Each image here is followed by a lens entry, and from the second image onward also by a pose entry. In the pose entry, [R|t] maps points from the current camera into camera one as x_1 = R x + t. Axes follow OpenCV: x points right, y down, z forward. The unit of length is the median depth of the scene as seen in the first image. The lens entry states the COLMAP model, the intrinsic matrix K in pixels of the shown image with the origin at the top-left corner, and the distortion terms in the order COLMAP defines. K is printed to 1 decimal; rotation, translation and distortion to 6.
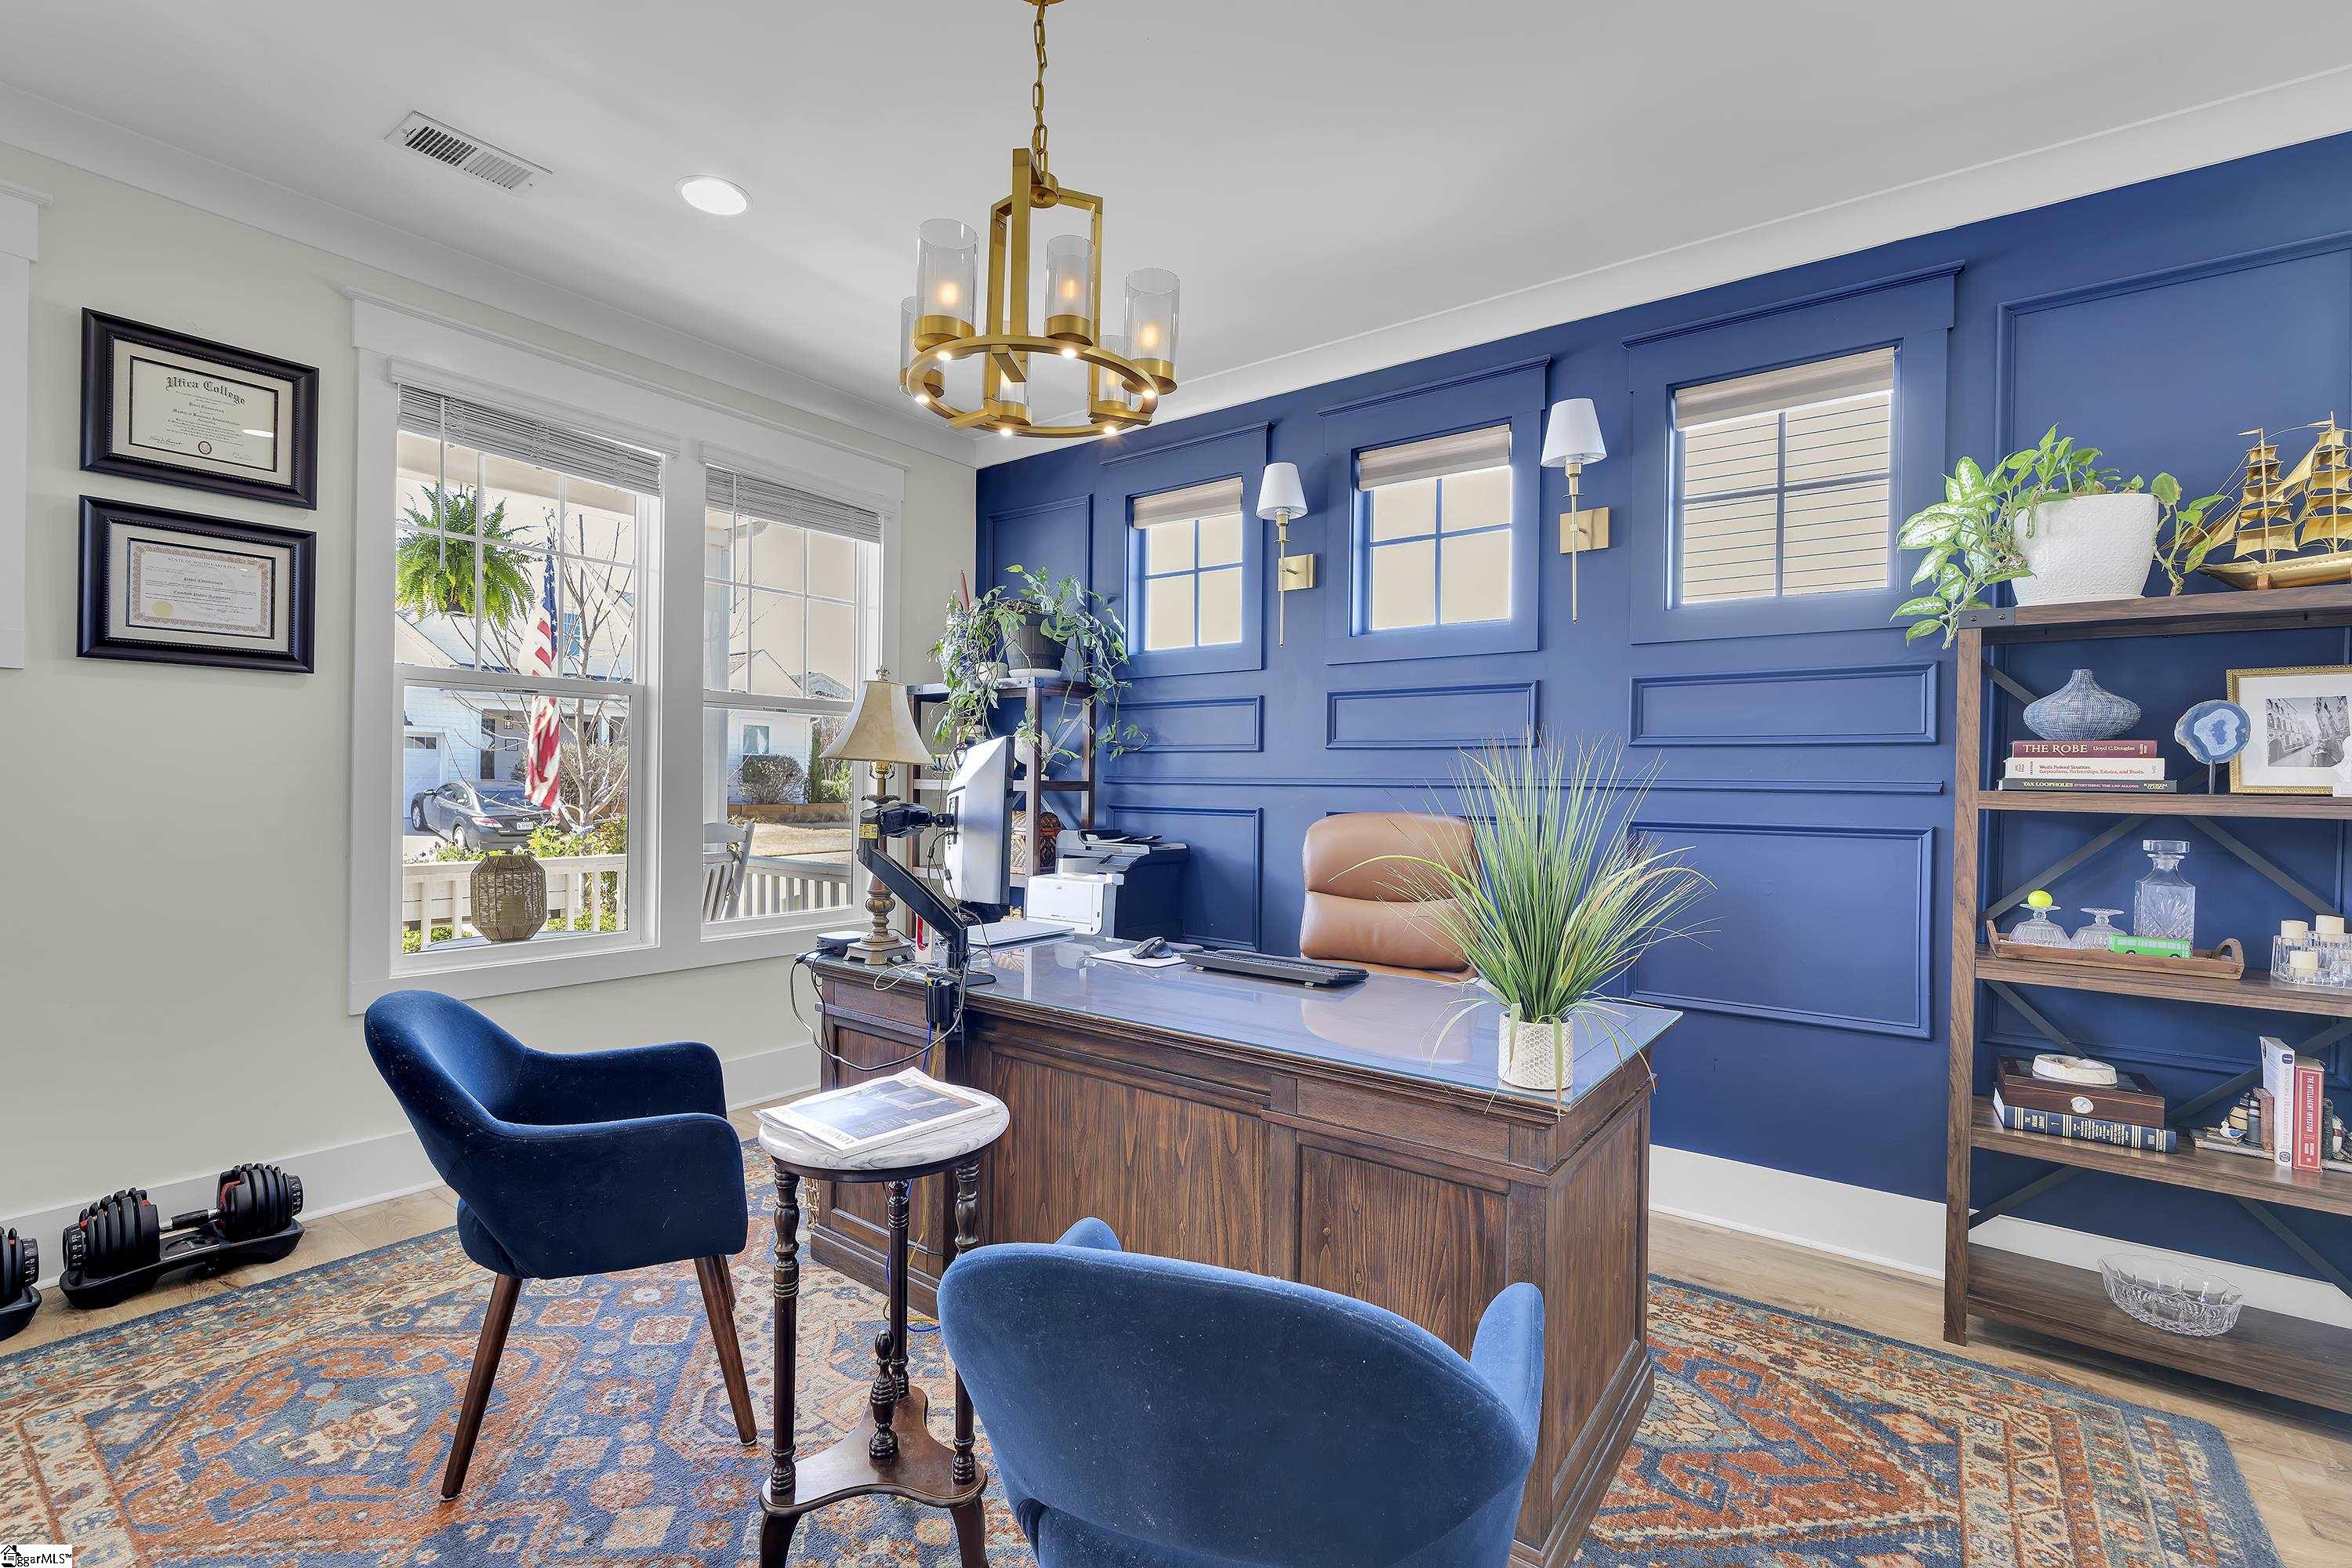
lens RADIAL K [[1036.0, 0, 1174.9], [0, 1036.0, 782.9], [0, 0, 1]] dist [-0.000634, -0.000111]
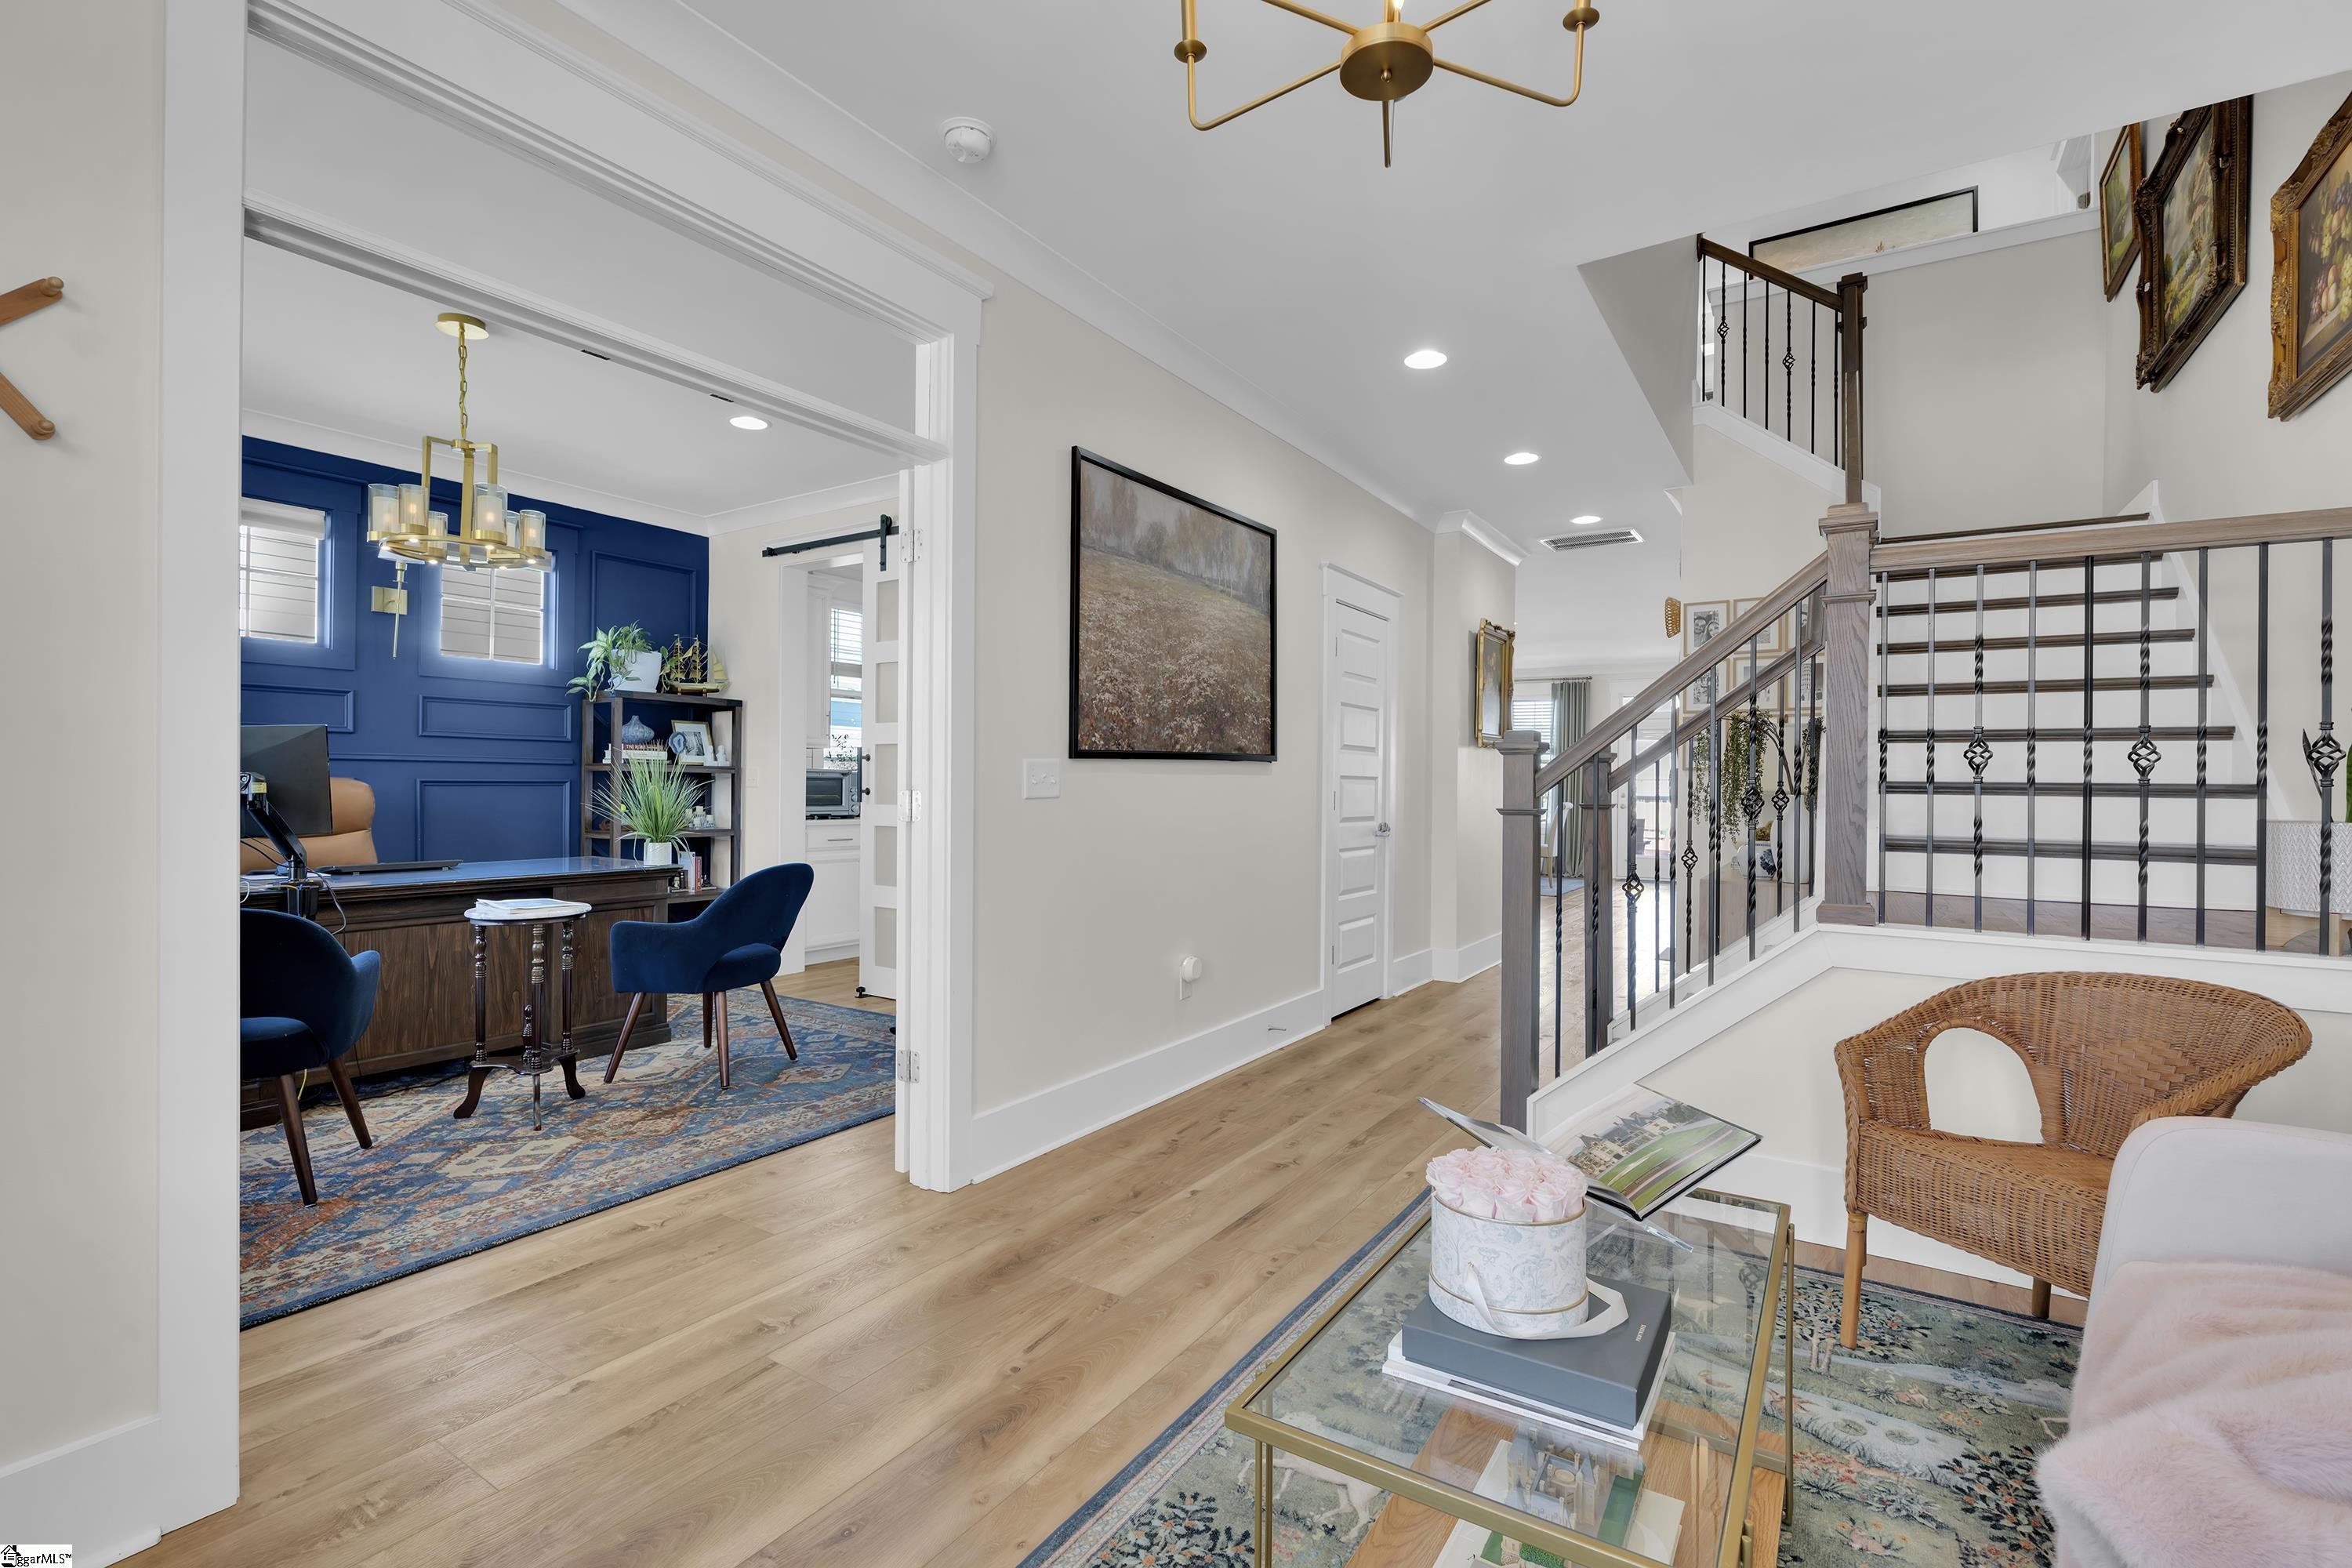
lens RADIAL K [[1036.0, 0, 1178.1], [0, 1036.0, 782.1], [0, 0, 1]] dist [-0.000634, -0.000111]
pose [[-0.063838, -0.013655, 0.997867, -1.848954], [-0.004045, 0.999902, 0.013424, 0.013996], [-0.997952, -0.003179, -0.063887, -0.174532]]
